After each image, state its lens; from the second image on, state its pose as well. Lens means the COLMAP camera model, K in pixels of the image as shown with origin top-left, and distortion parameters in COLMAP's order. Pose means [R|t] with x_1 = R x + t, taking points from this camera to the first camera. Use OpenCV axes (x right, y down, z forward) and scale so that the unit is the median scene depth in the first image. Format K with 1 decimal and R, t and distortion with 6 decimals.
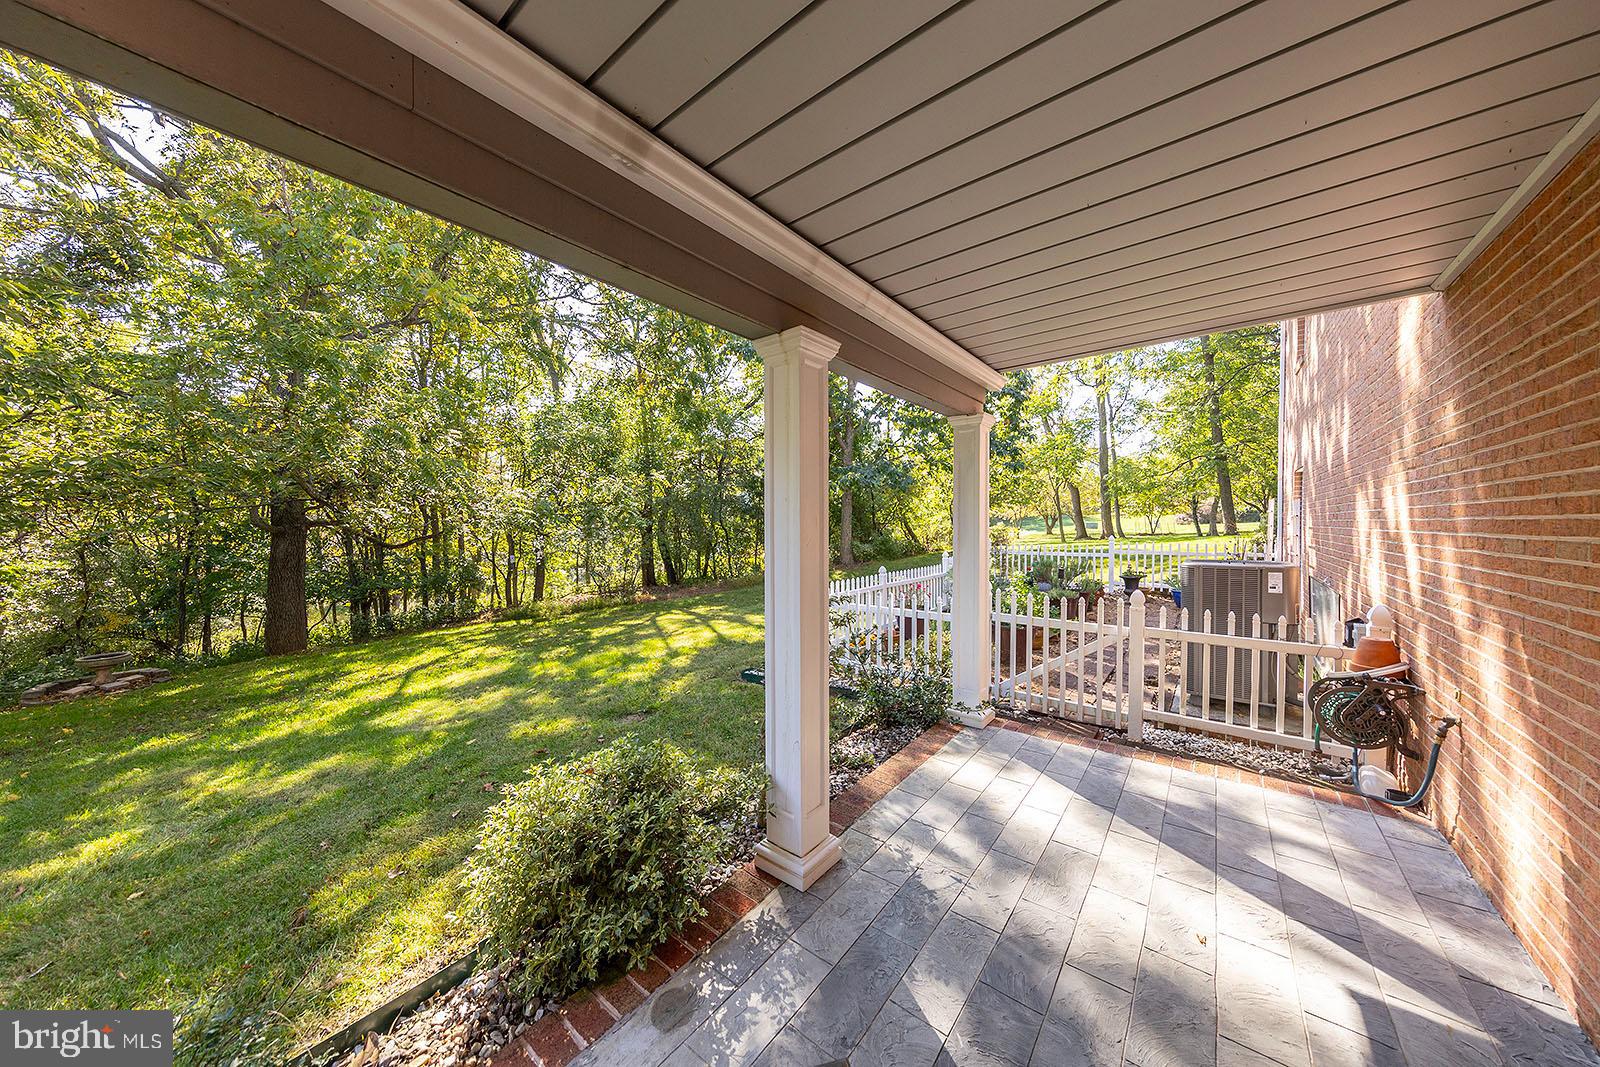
lens RADIAL K [[523.7, 0, 792.5], [0, 523.7, 537.5], [0, 0, 1]] dist [0.001213, -0.000363]
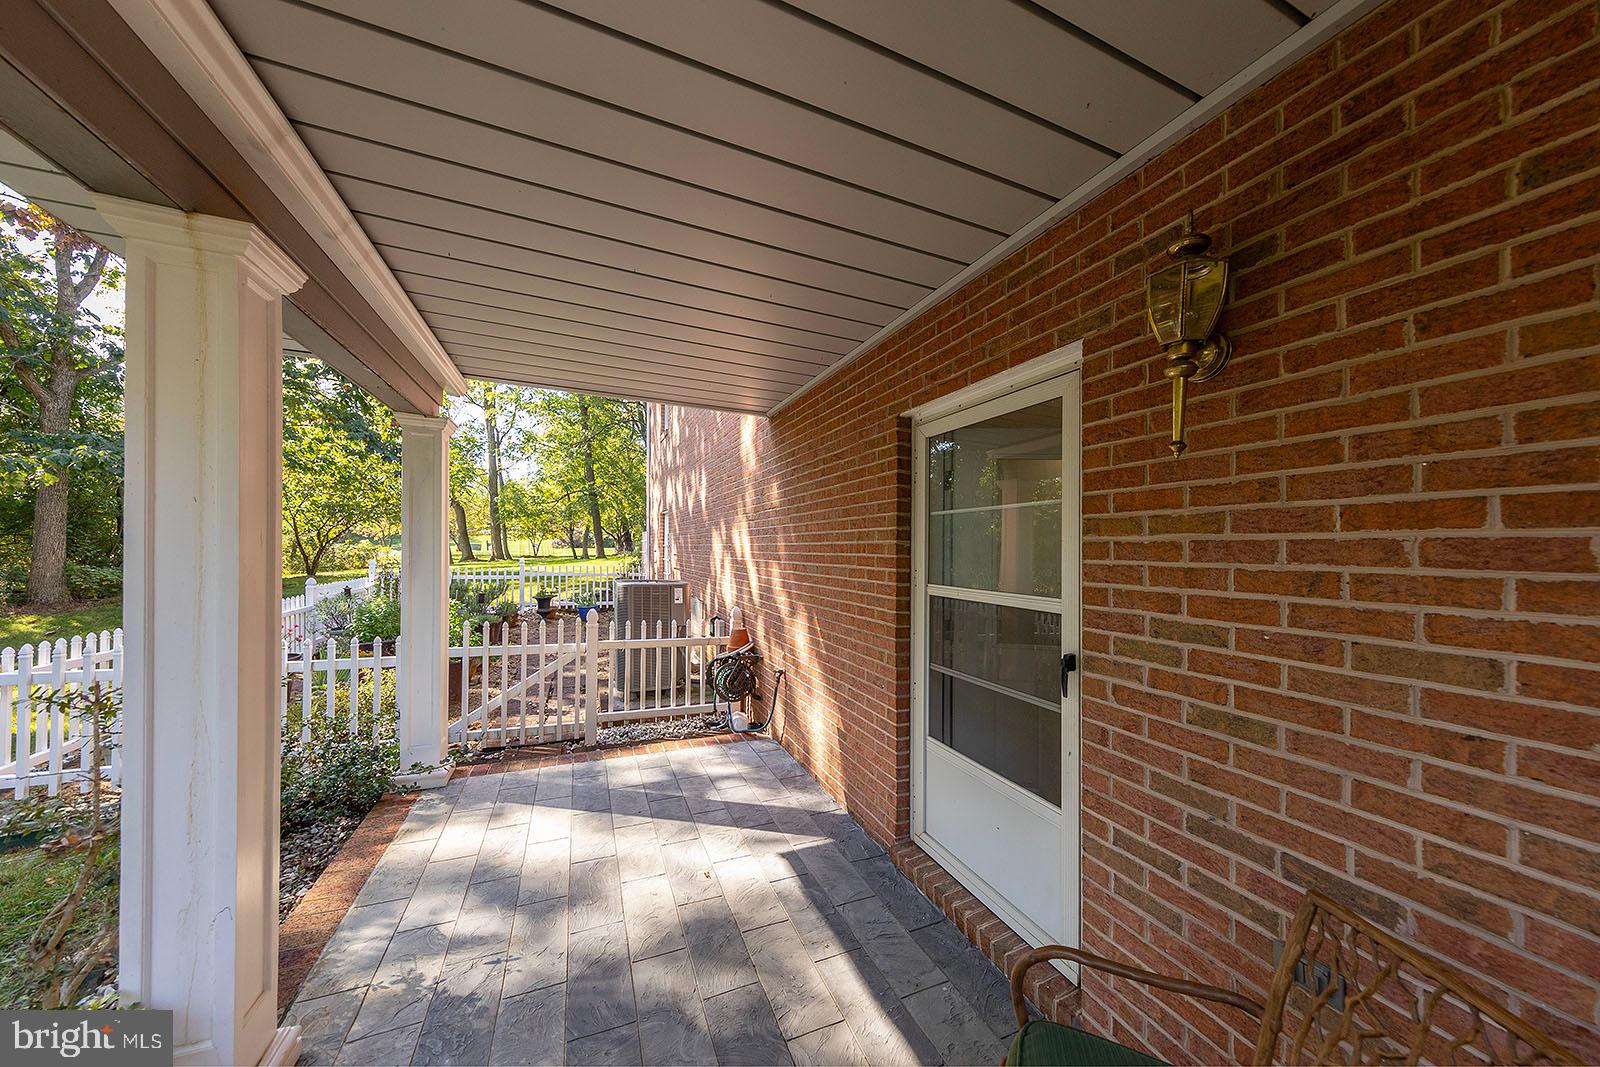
lens RADIAL K [[523.7, 0, 796.3], [0, 523.7, 546.0], [0, 0, 1]] dist [0.001213, -0.000363]
pose [[0.473129, 0.027640, 0.880559, -0.157706], [-0.006131, 0.999587, -0.028082, -0.006954], [-0.880972, 0.007887, 0.473103, 0.102319]]
